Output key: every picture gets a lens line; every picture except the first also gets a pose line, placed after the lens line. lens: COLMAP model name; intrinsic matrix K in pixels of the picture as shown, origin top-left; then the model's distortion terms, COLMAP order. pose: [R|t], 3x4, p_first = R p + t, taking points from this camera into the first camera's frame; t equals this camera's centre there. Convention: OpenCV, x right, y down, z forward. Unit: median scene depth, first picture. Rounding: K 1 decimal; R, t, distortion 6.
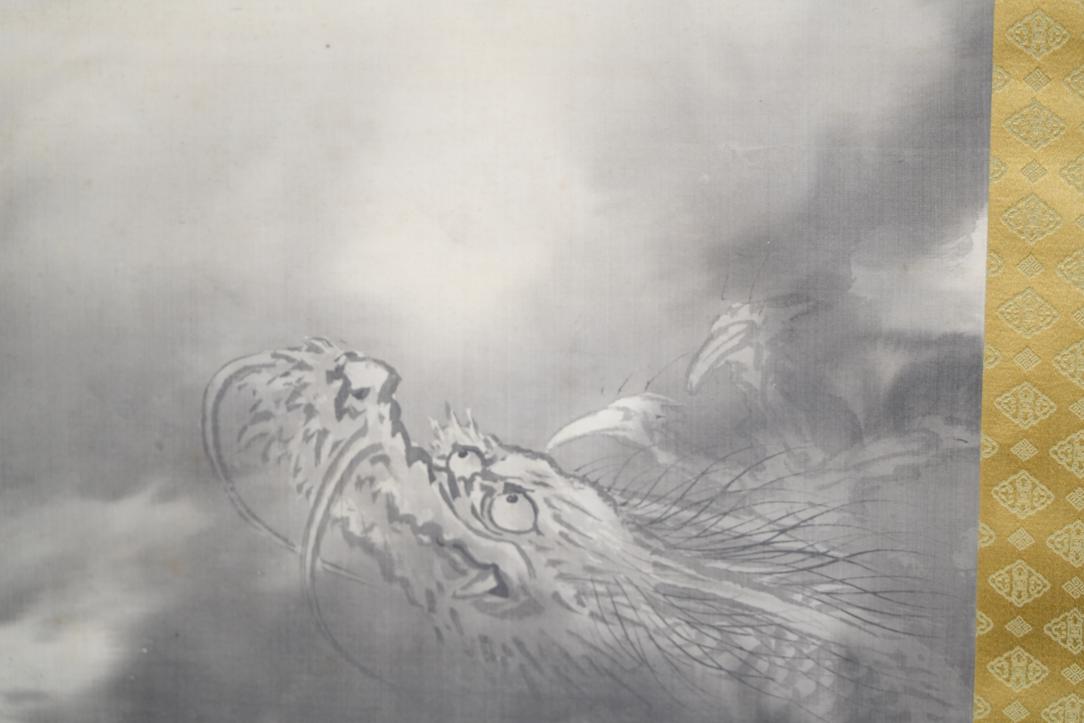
lens RADIAL K [[3698.3, 0, 542.8], [0, 3698.3, 363.6], [0, 0, 1]] dist [0.037207, 0.000000]
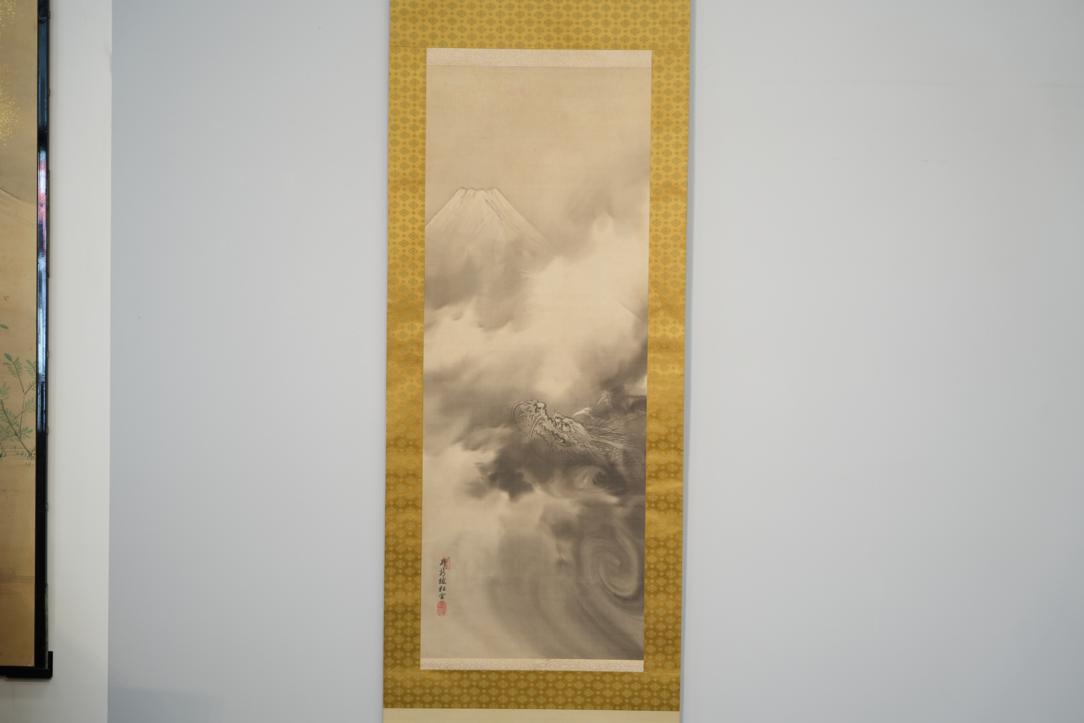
lens RADIAL K [[2290.4, 0, 557.9], [0, 2290.4, 393.9], [0, 0, 1]] dist [0.174467, 0.000000]
pose [[0.993087, -0.006656, 0.117192, -0.448506], [0.017092, 0.995949, -0.088277, 0.308101], [-0.116130, 0.089670, 0.989178, -2.594266]]
